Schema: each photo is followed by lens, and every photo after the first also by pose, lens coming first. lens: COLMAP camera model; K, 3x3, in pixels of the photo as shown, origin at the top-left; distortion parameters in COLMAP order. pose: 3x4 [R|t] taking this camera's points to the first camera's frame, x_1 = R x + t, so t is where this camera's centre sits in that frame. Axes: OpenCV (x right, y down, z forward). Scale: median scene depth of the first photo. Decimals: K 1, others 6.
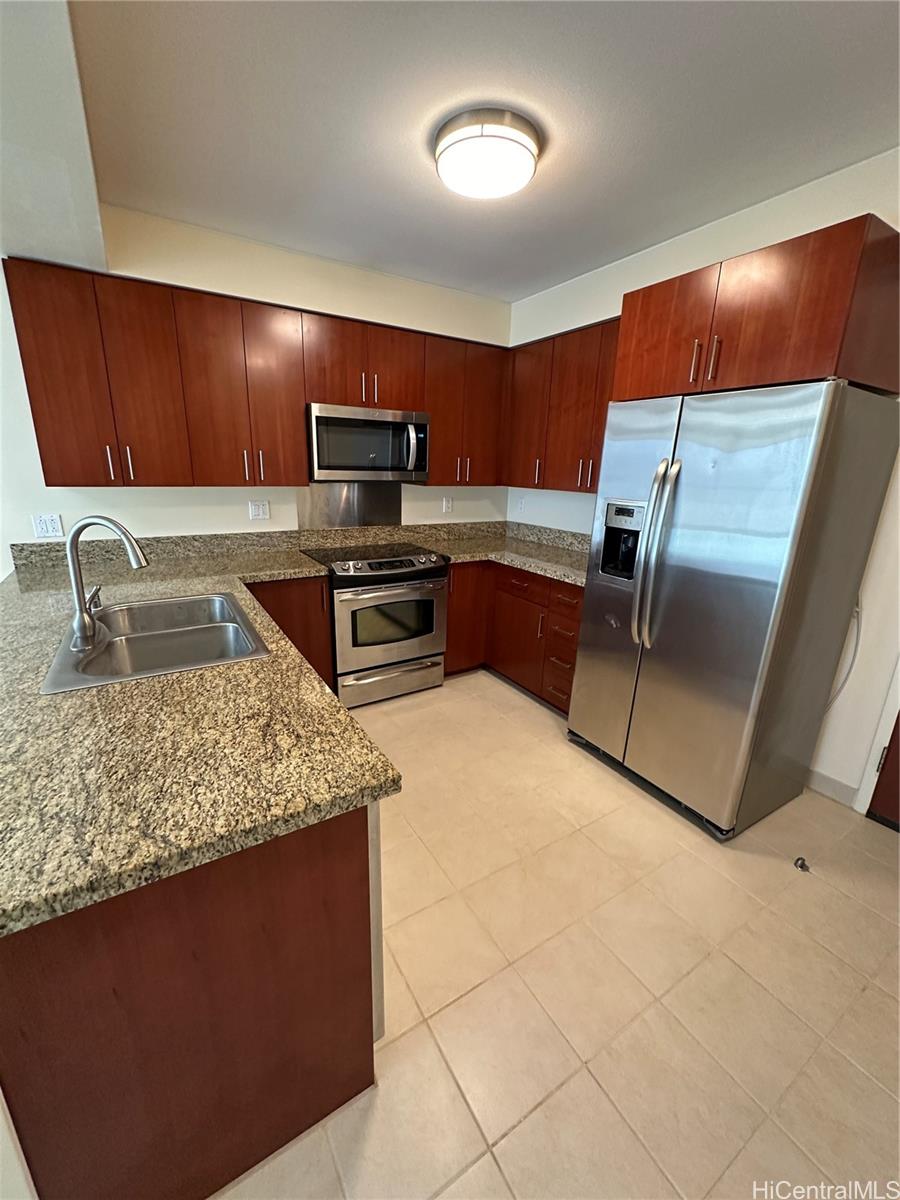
lens RADIAL K [[480.8, 0, 450.5], [0, 480.8, 604.1], [0, 0, 1]] dist [-0.004204, 0.000386]
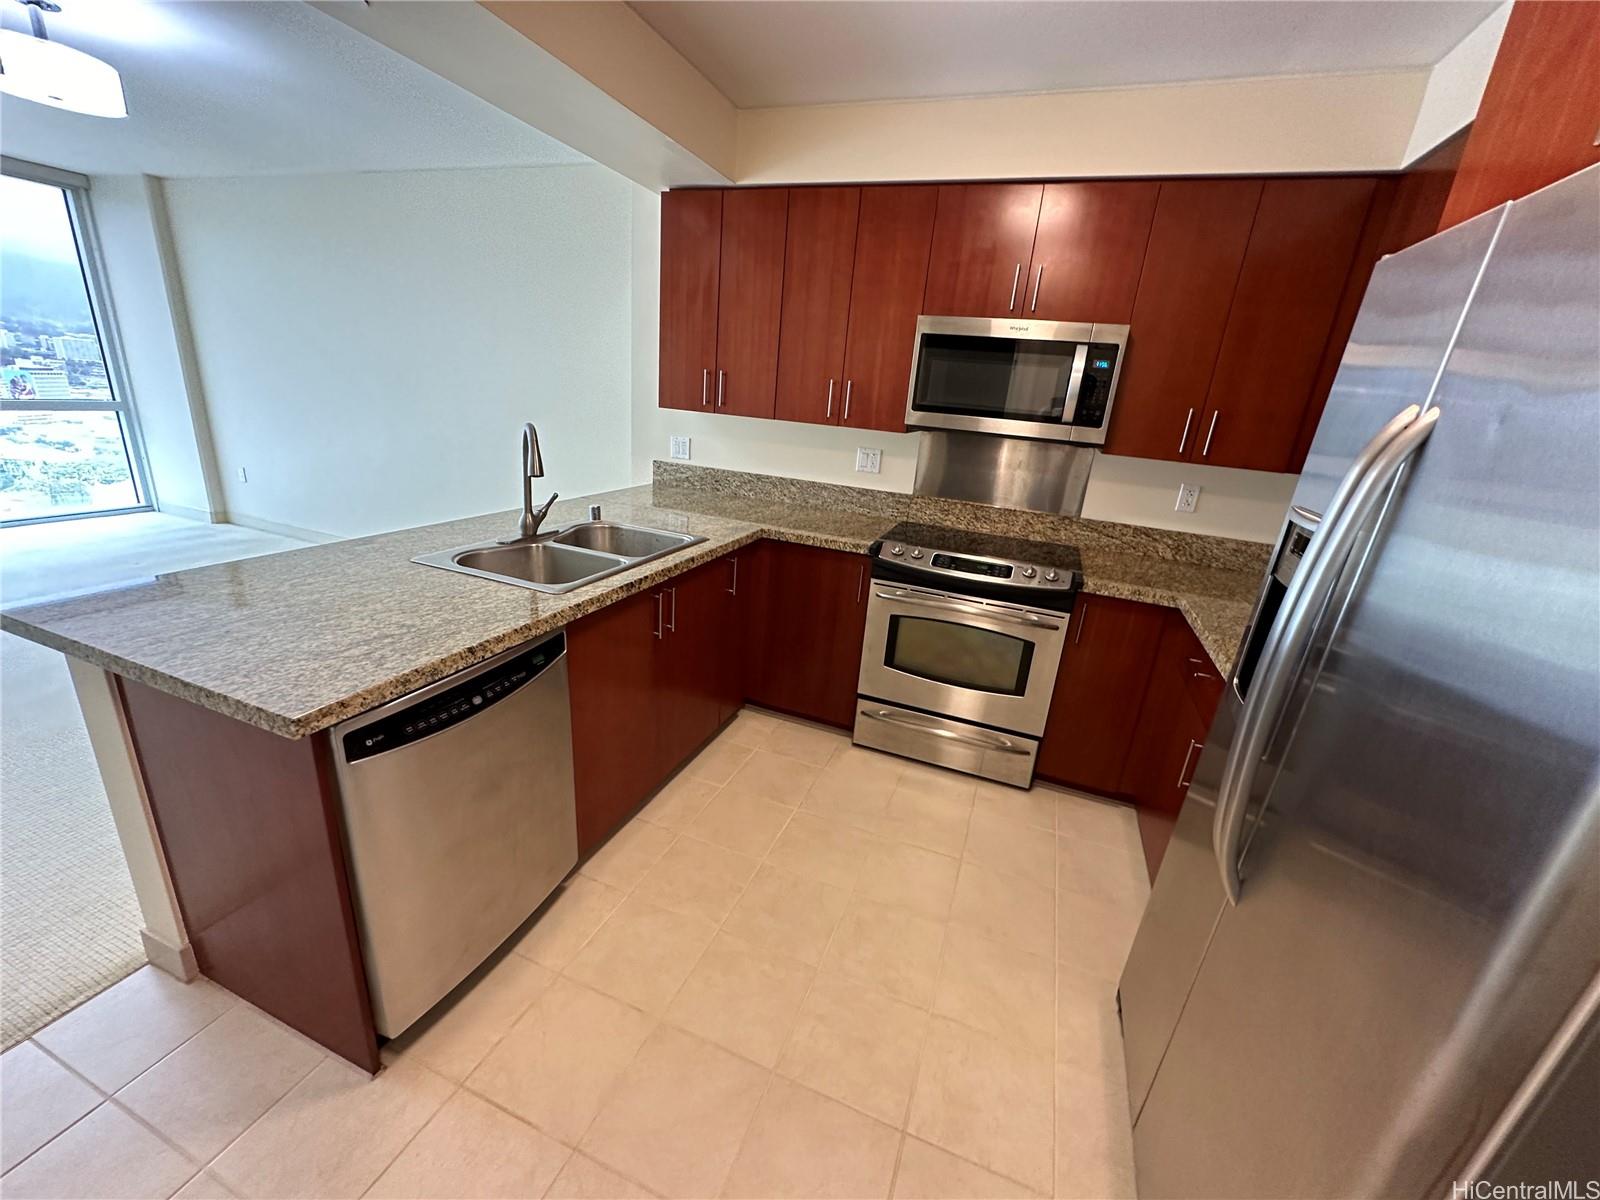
lens RADIAL K [[641.1, 0, 798.0], [0, 641.1, 602.9], [0, 0, 1]] dist [-0.004204, 0.000386]
pose [[0.606108, 0.275865, -0.746011, 0.392139], [-0.286163, 0.950753, 0.119078, -0.072545], [0.742121, 0.141307, 0.655201, 0.291077]]
